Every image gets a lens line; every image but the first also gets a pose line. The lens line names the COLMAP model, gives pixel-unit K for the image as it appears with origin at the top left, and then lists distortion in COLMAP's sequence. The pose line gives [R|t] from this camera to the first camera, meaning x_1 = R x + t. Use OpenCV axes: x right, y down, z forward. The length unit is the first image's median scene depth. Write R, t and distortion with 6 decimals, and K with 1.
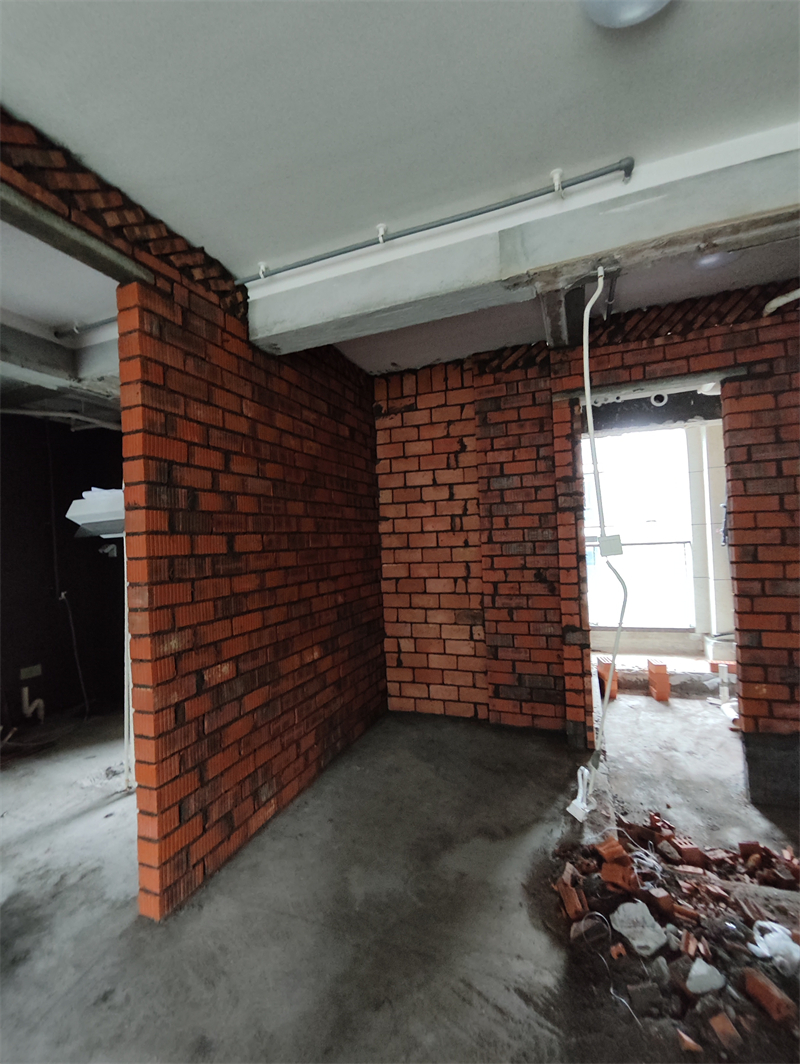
lens RADIAL K [[484.0, 0, 400.0], [0, 484.0, 532.0], [0, 0, 1]] dist [-0.000268, 0.000715]
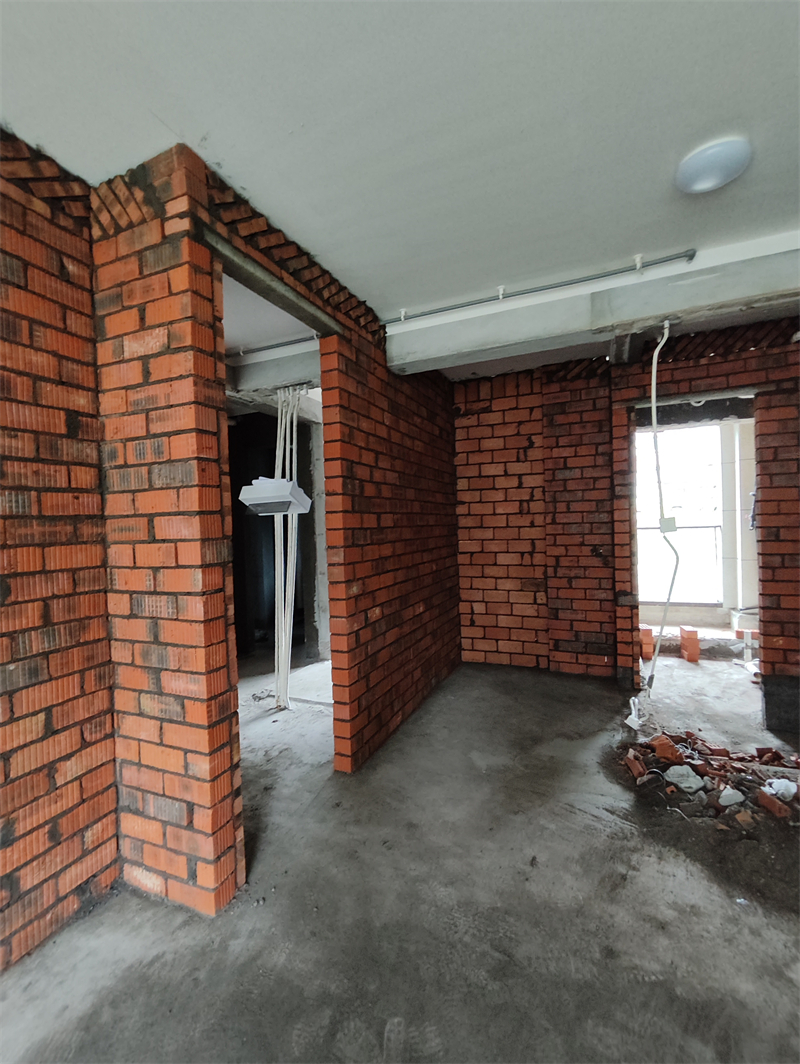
lens RADIAL K [[484.0, 0, 400.0], [0, 484.0, 532.0], [0, 0, 1]] dist [-0.000268, 0.000715]
pose [[0.999175, 0.013029, -0.038463, -0.182368], [-0.011723, 0.999354, 0.033986, 0.007783], [0.038881, -0.033508, 0.998682, -0.271442]]
